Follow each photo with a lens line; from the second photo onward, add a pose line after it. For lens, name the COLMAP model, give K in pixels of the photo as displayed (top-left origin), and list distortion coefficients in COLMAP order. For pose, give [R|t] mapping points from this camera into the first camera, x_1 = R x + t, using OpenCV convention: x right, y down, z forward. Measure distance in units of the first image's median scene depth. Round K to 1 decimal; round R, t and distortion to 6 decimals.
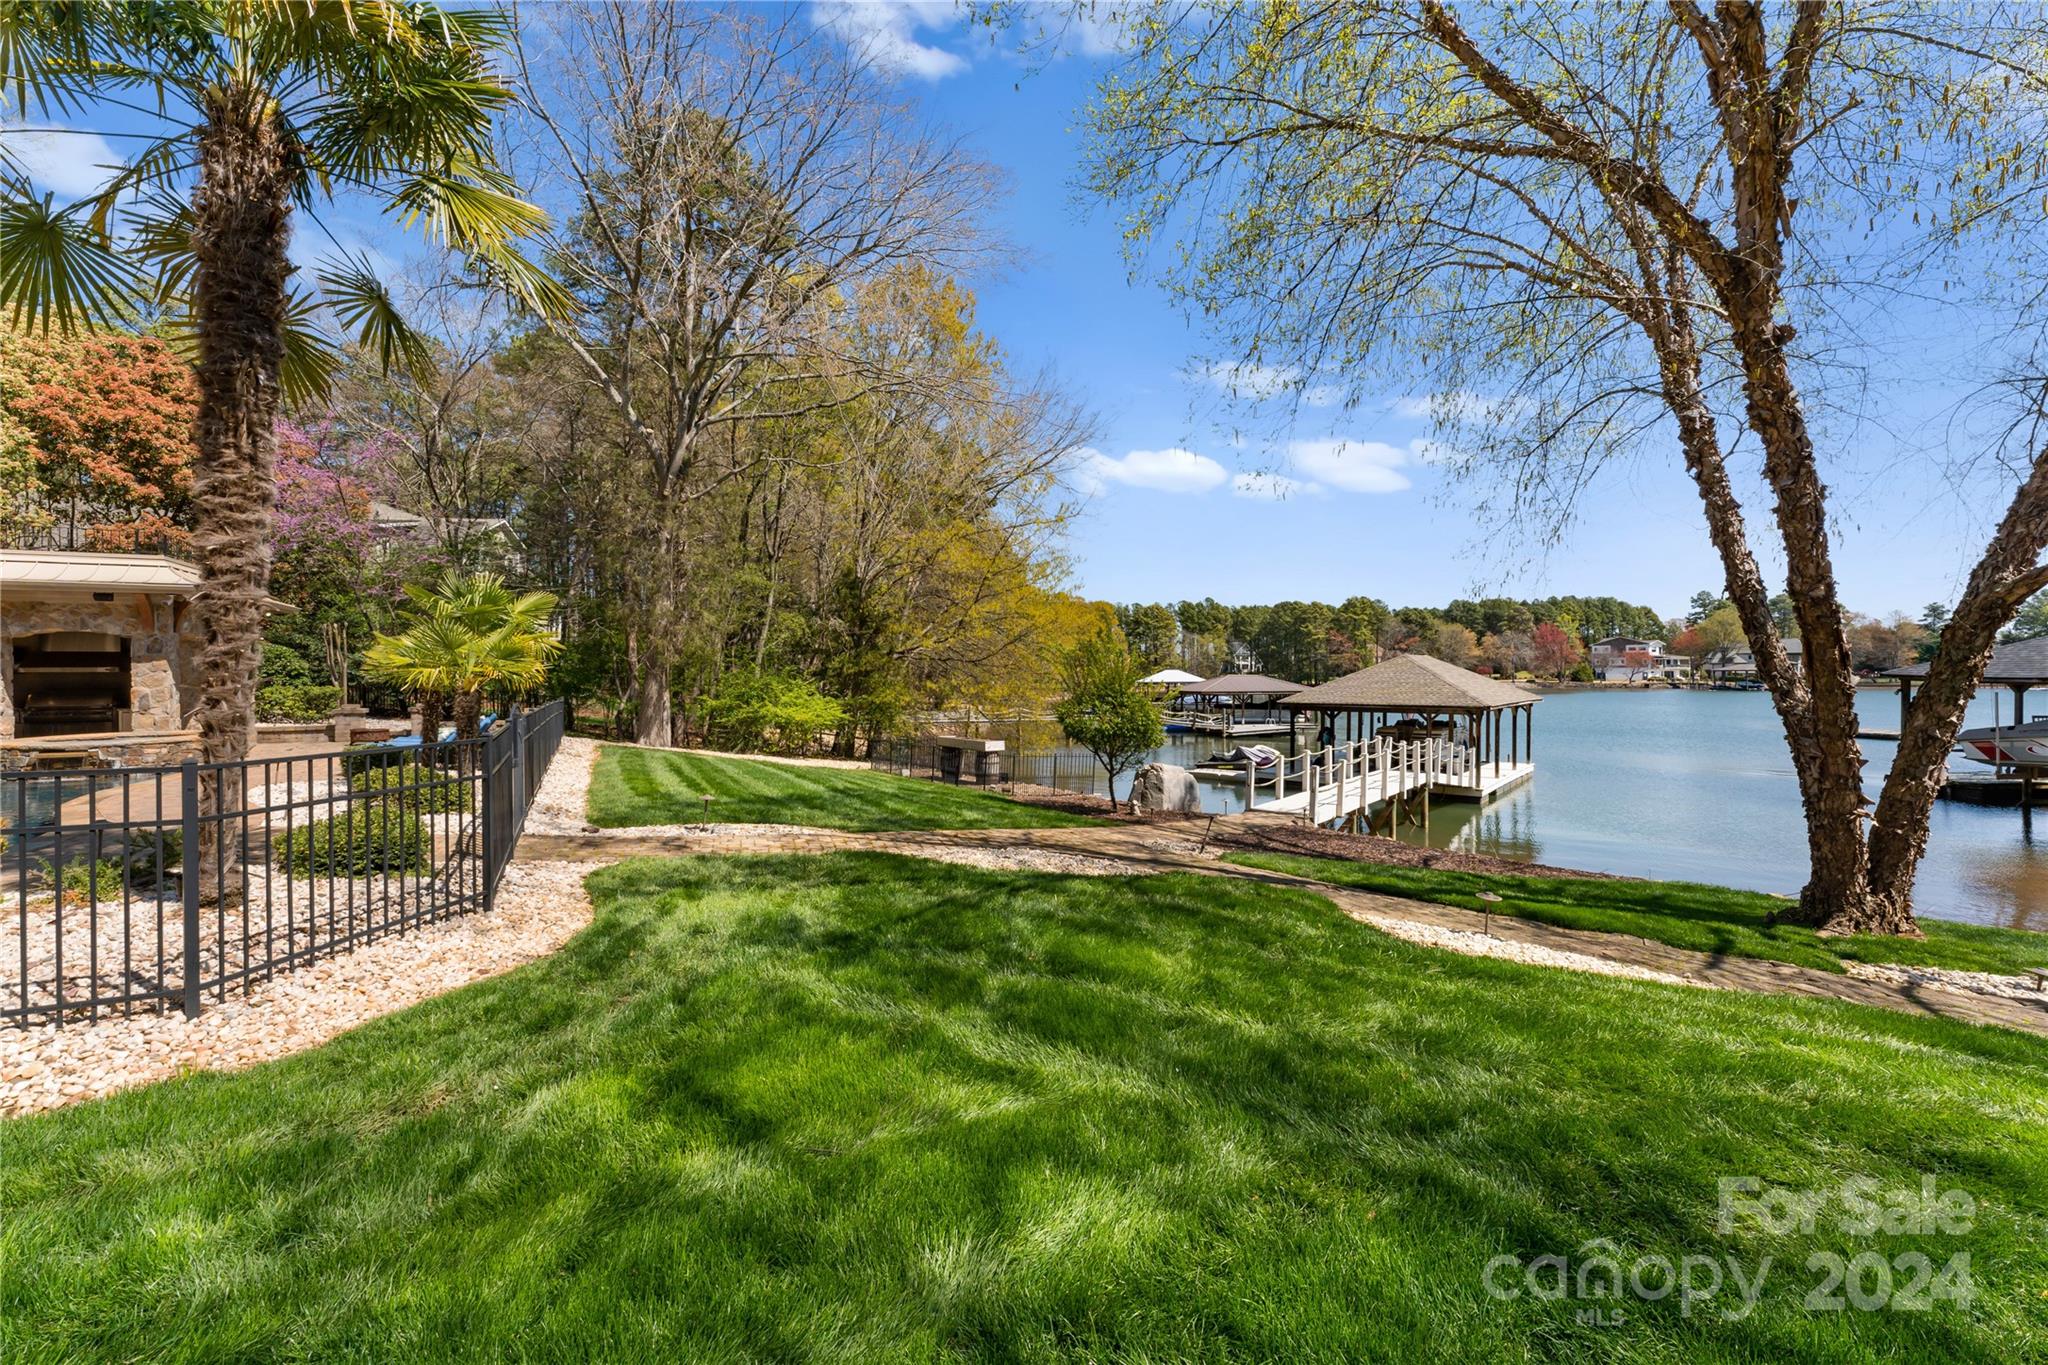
lens RADIAL K [[816.9, 0, 1013.2], [0, 816.9, 673.4], [0, 0, 1]] dist [-0.000723, 0.010784]
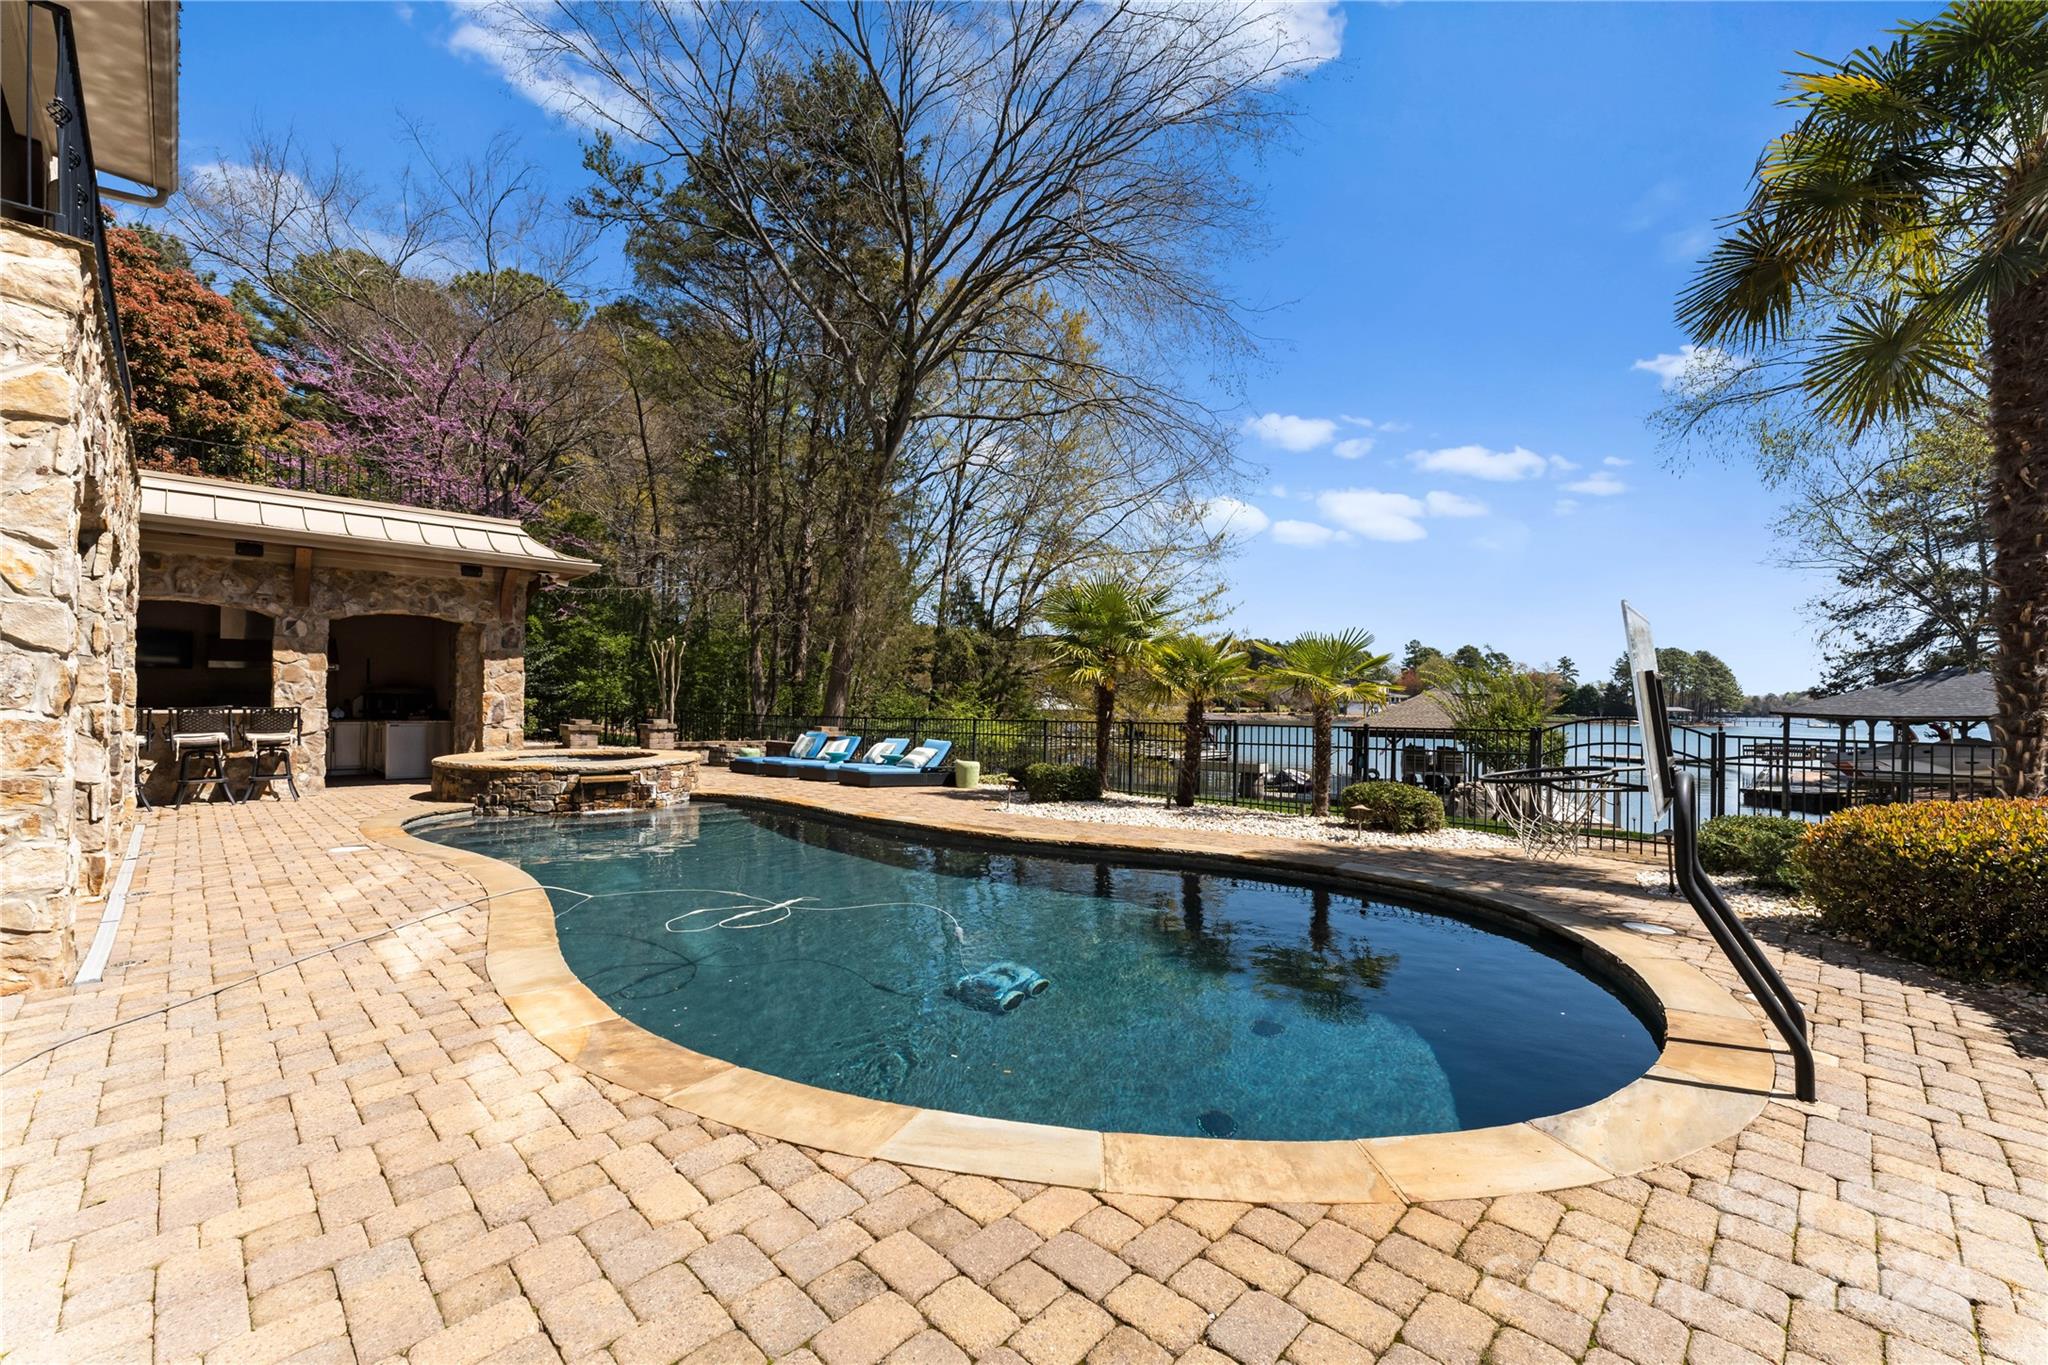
lens RADIAL K [[826.8, 0, 1019.0], [0, 826.8, 696.1], [0, 0, 1]] dist [0.000042, 0.000218]
pose [[0.948437, 0.010825, 0.316782, -0.612680], [-0.010355, 0.999941, -0.003170, 0.012900], [-0.316798, -0.000274, 0.948493, 0.099859]]
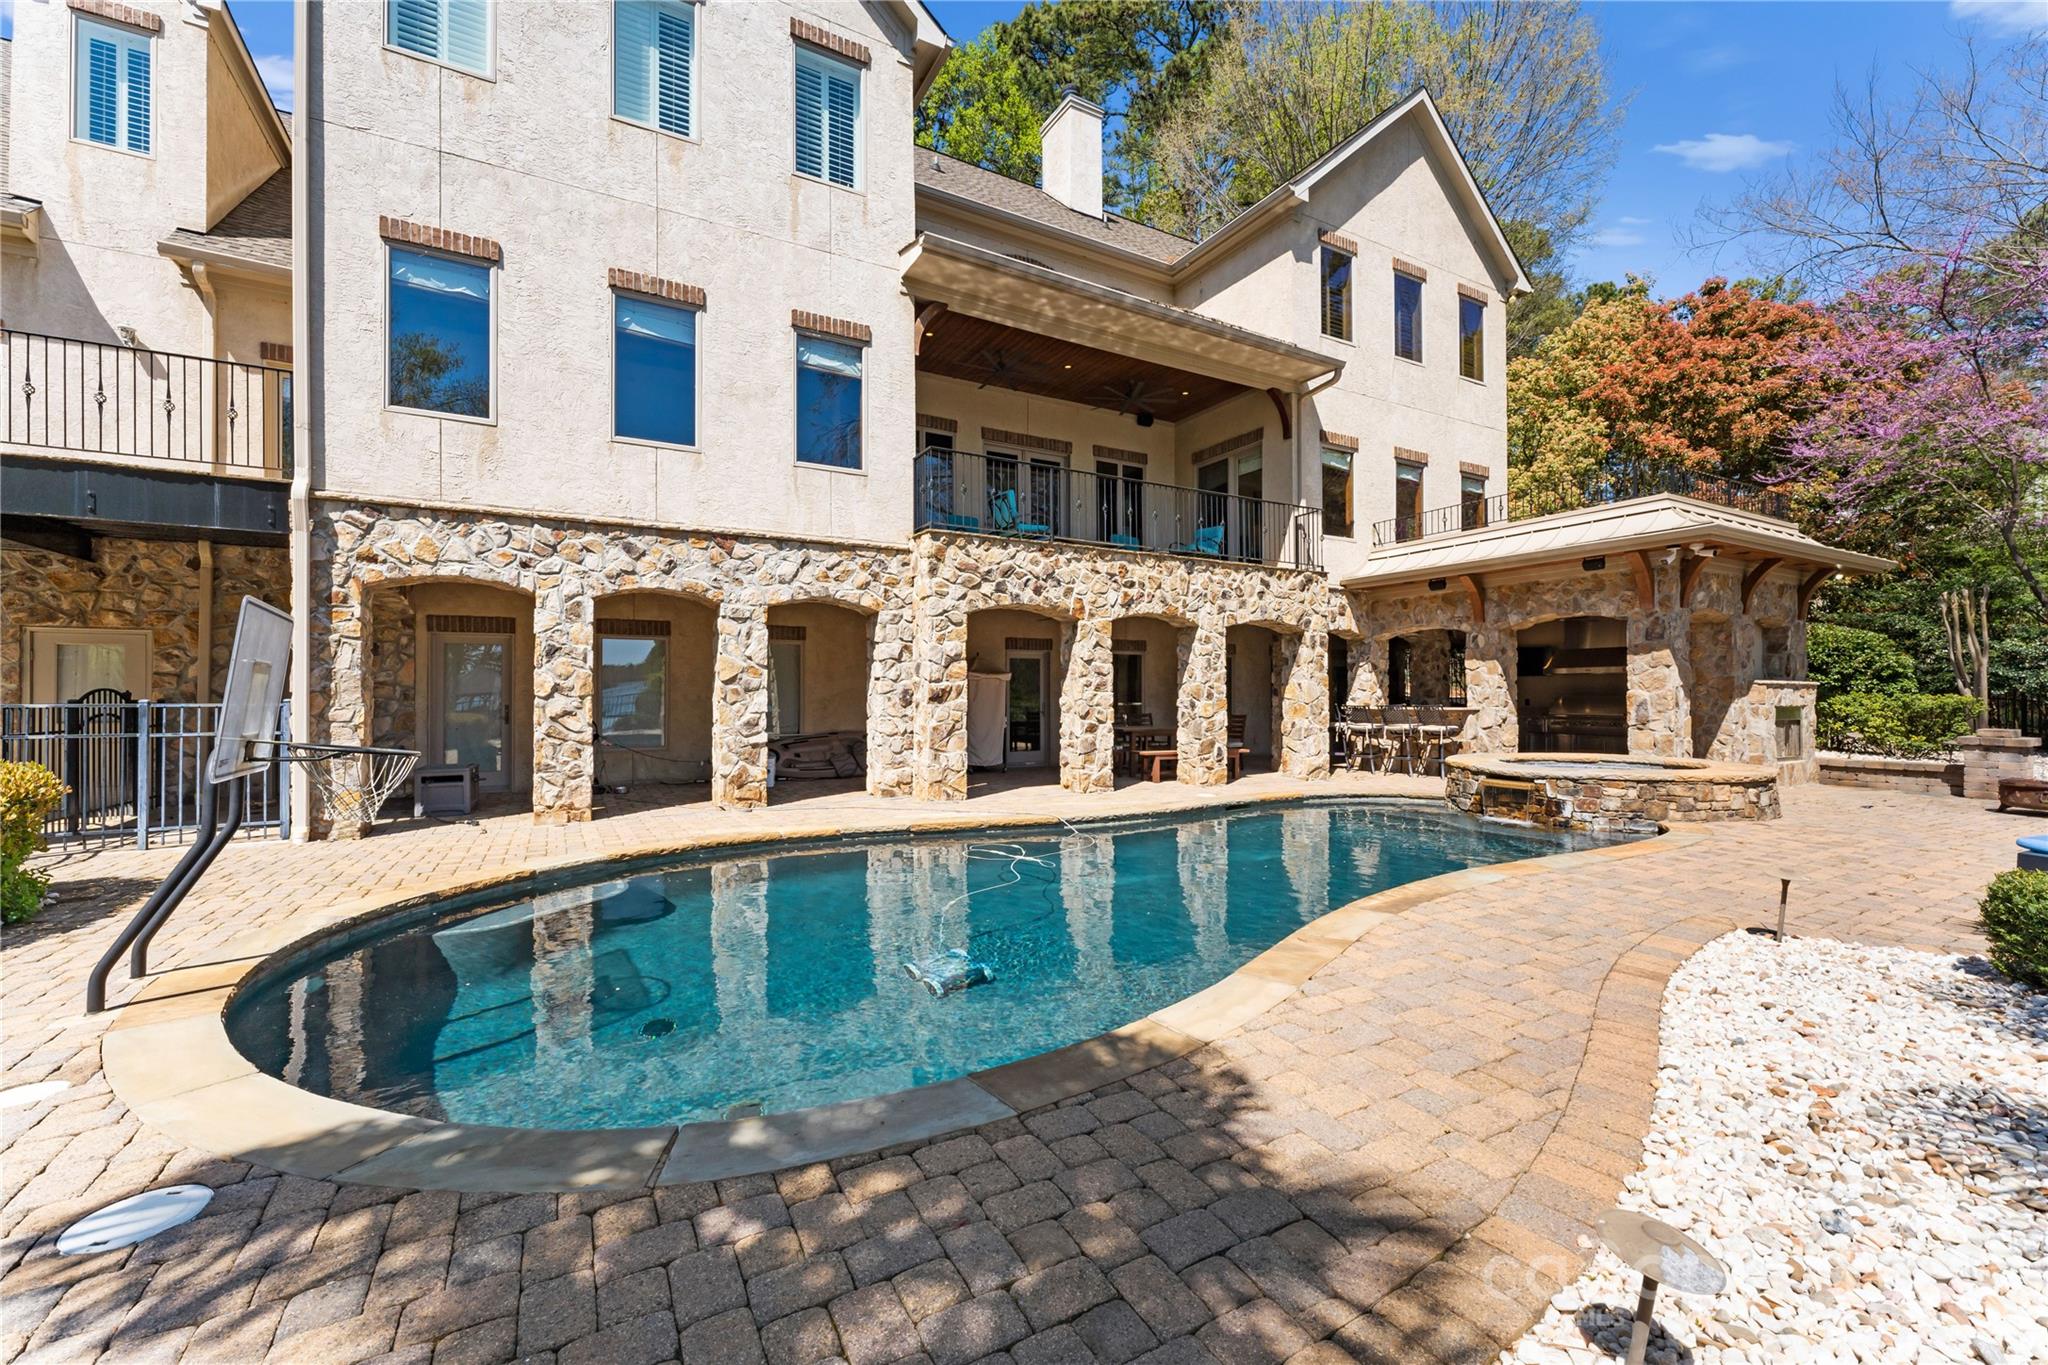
lens RADIAL K [[826.8, 0, 1019.0], [0, 826.8, 696.1], [0, 0, 1]] dist [0.000042, 0.000218]
pose [[0.026528, 0.000961, -0.999648, -0.282468], [0.003666, 0.999993, 0.001059, 0.013826], [0.999641, -0.003693, 0.026525, 0.344244]]
